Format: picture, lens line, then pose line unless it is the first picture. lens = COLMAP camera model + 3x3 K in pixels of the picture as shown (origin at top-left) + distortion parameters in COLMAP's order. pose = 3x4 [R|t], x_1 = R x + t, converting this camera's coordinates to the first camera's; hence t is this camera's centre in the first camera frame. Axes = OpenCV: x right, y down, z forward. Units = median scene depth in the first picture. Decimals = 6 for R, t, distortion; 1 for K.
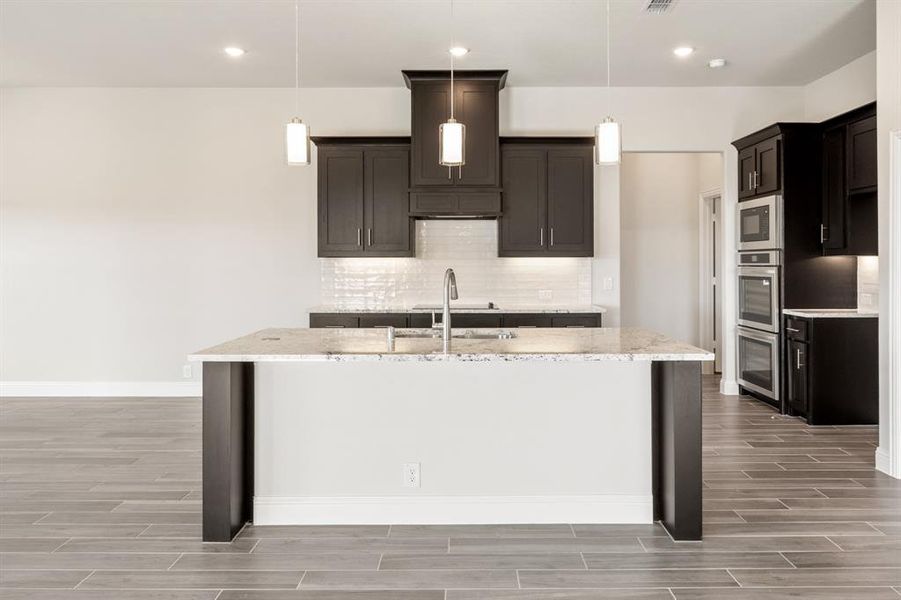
lens RADIAL K [[589.0, 0, 380.8], [0, 589.0, 256.3], [0, 0, 1]] dist [-0.001166, 0.005638]
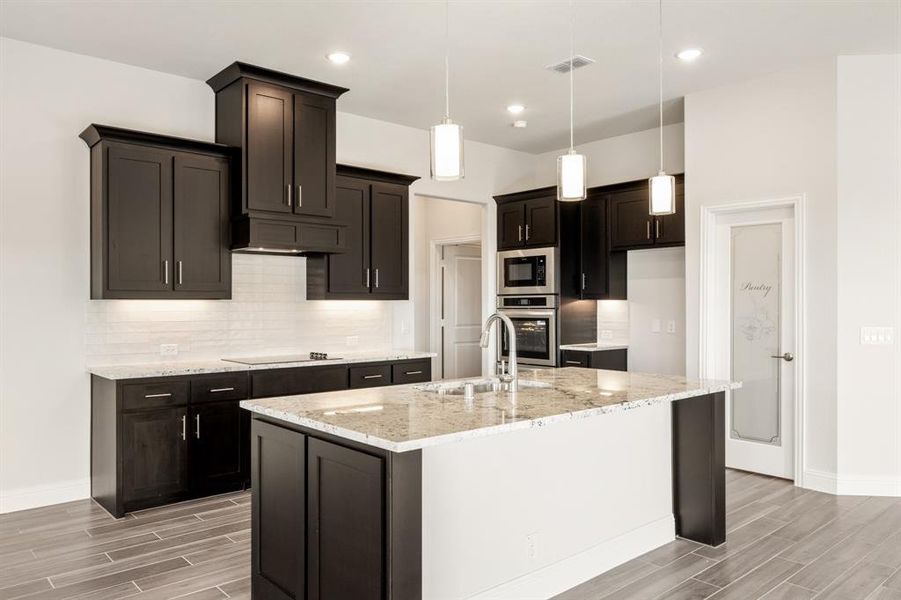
lens RADIAL K [[654.6, 0, 416.0], [0, 654.6, 299.8], [0, 0, 1]] dist [0.002817, 0.001233]
pose [[0.765363, 0.002816, 0.643593, -0.336068], [-0.003191, 0.999995, -0.000581, 0.001059], [-0.643592, -0.001609, 0.765367, 0.173643]]
